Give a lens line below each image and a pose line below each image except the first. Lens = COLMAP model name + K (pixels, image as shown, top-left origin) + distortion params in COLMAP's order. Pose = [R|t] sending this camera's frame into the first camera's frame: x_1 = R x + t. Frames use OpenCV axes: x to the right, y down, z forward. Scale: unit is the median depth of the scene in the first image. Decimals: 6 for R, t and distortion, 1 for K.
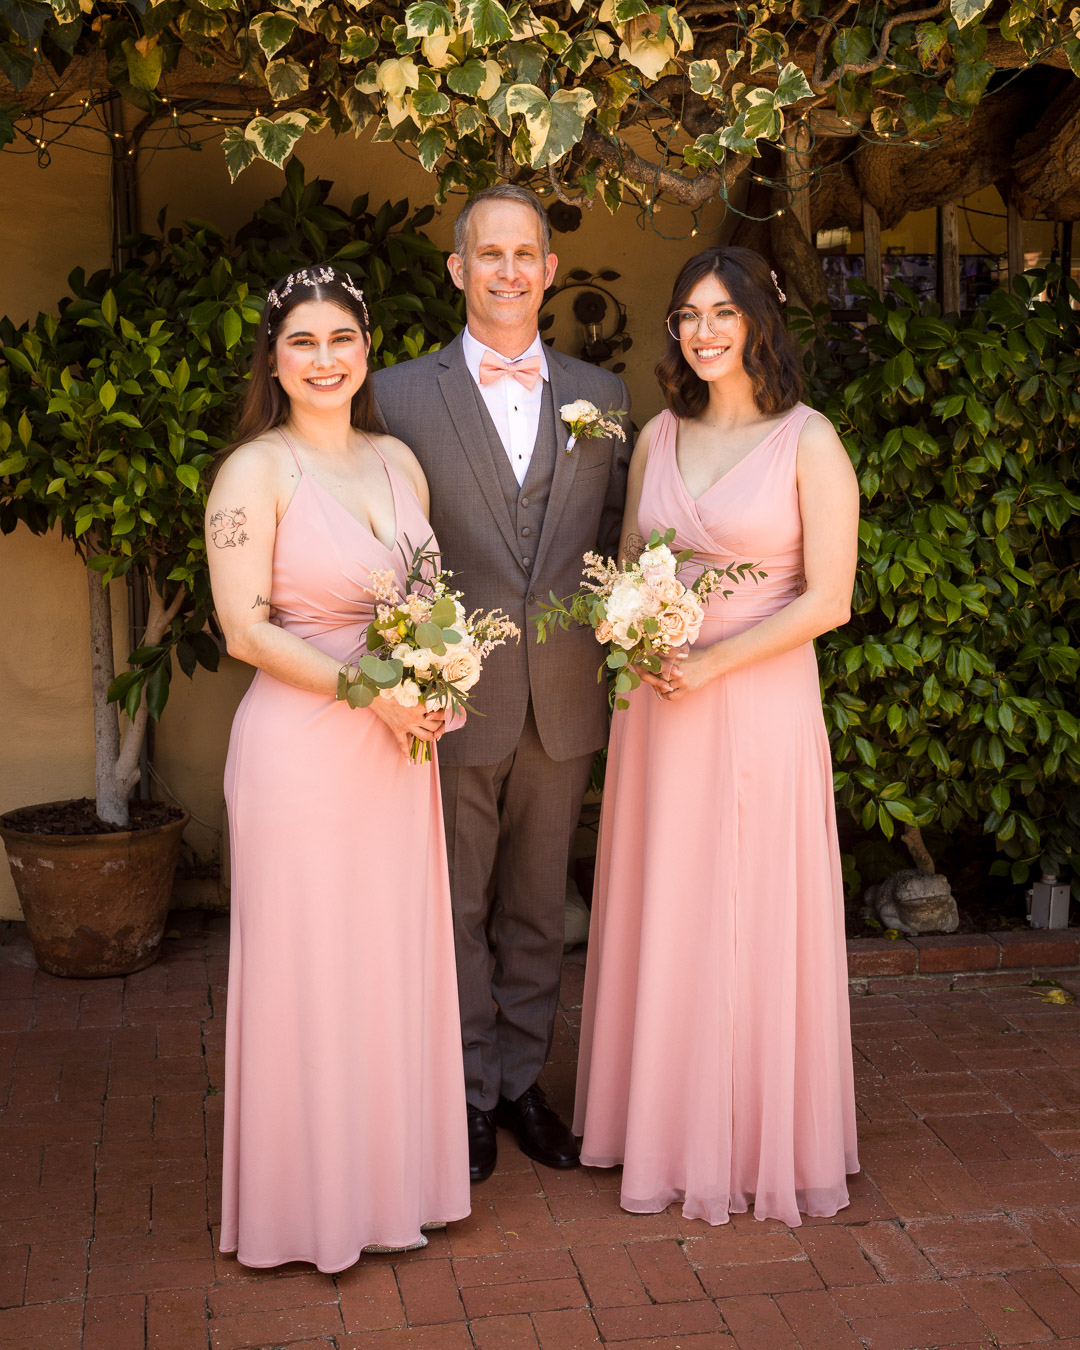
lens RADIAL K [[1755.4, 0, 586.9], [0, 1755.4, 675.0], [0, 0, 1]] dist [-0.039475, 0.056283]
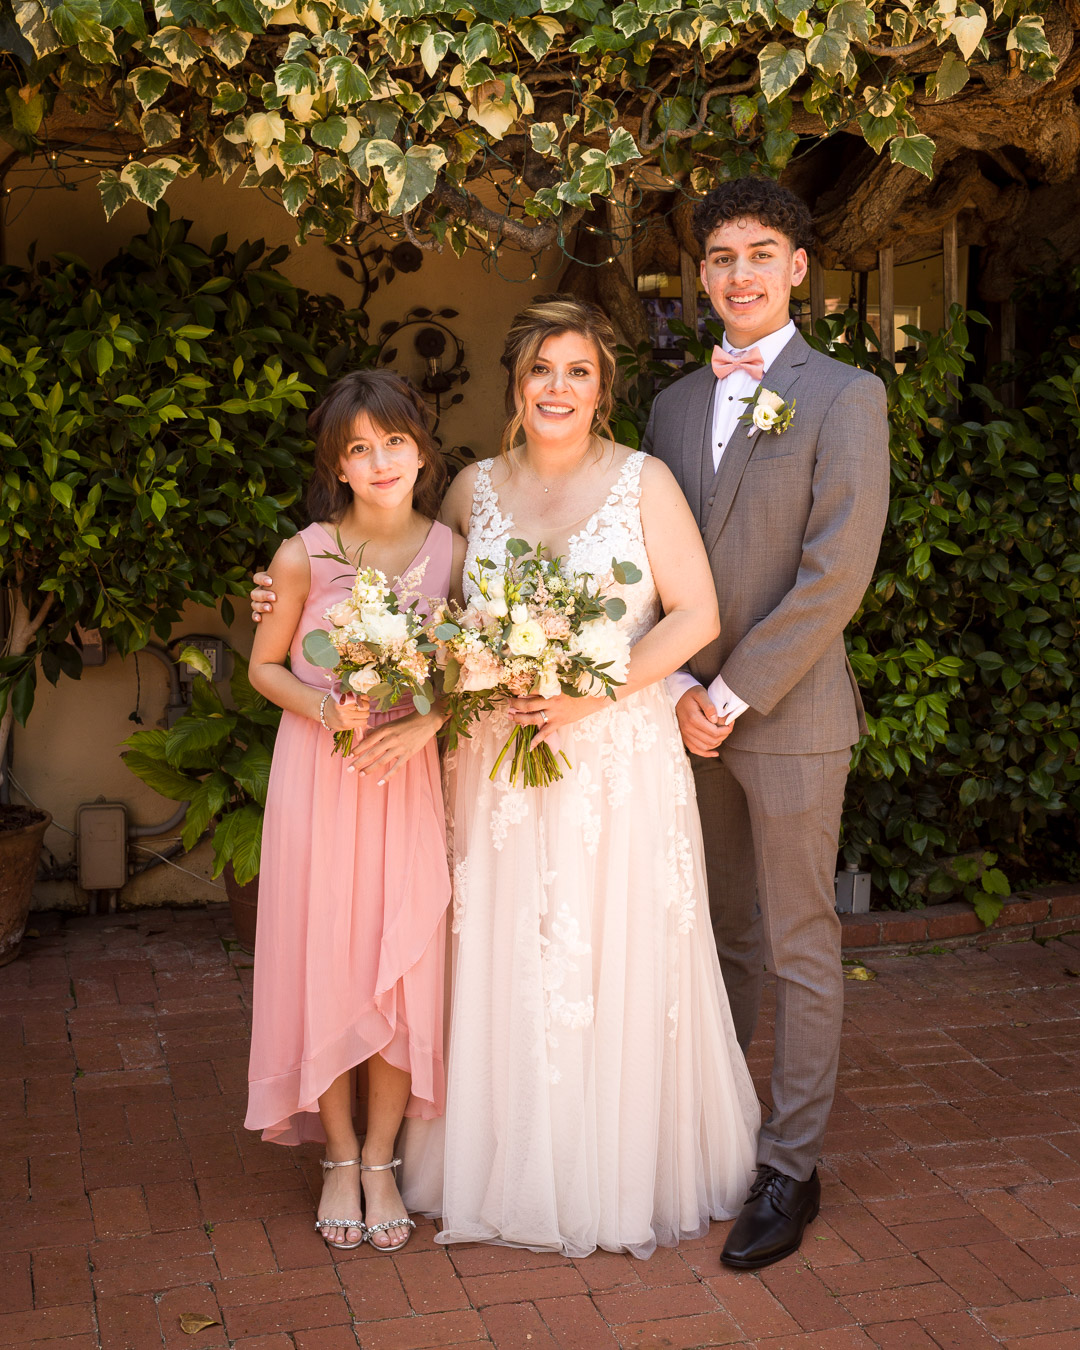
lens RADIAL K [[1755.4, 0, 586.9], [0, 1755.4, 675.0], [0, 0, 1]] dist [-0.039475, 0.056283]
pose [[0.994041, -0.003371, 0.108951, -0.026682], [0.005700, 0.999762, -0.021071, 0.023431], [-0.108854, 0.021567, 0.993824, -0.100043]]
